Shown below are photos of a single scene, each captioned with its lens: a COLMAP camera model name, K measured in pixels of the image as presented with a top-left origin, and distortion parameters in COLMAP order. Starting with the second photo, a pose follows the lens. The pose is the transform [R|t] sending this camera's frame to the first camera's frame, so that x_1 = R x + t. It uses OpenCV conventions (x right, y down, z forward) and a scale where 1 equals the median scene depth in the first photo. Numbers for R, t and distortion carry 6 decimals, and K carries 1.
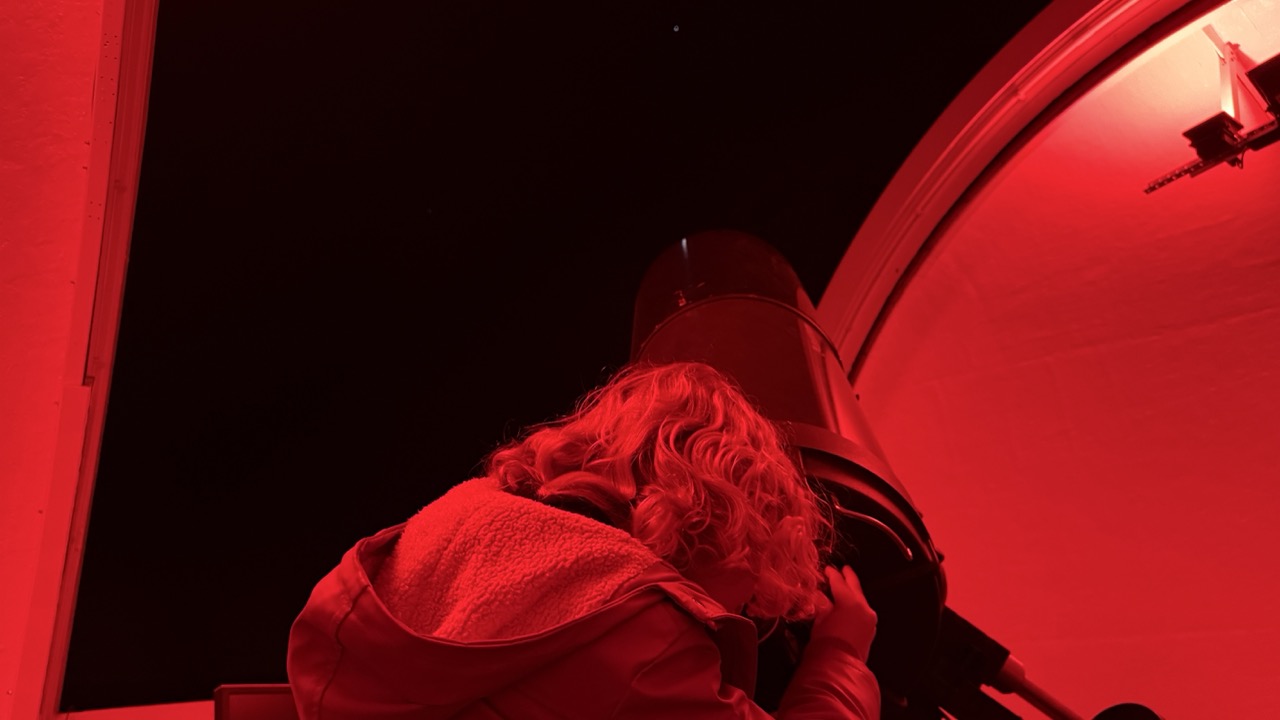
lens RADIAL K [[921.8, 0, 640.0], [0, 921.8, 360.0], [0, 0, 1]] dist [-0.003054, -0.002381]
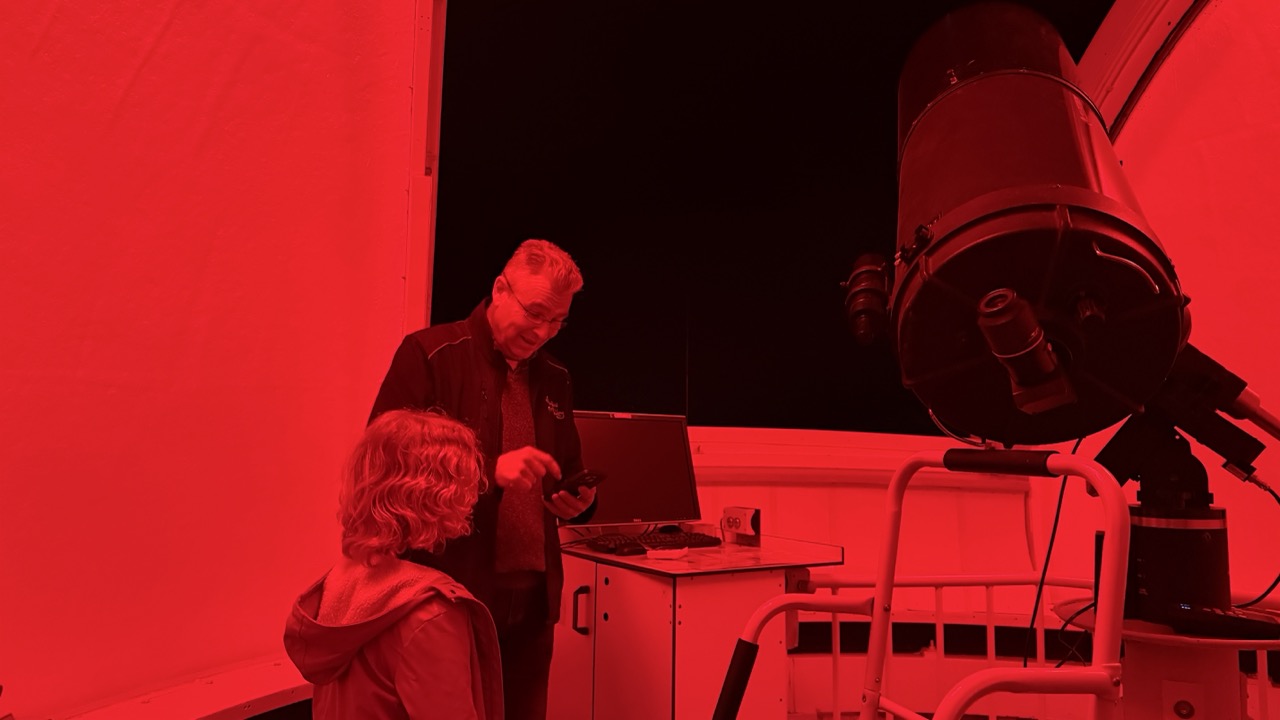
lens RADIAL K [[921.8, 0, 640.0], [0, 921.8, 360.0], [0, 0, 1]] dist [-0.003054, -0.002381]
pose [[0.972693, 0.010637, -0.231853, -0.068075], [0.045409, 0.970922, 0.235050, -0.014761], [0.227612, -0.239159, 0.943926, -0.247550]]
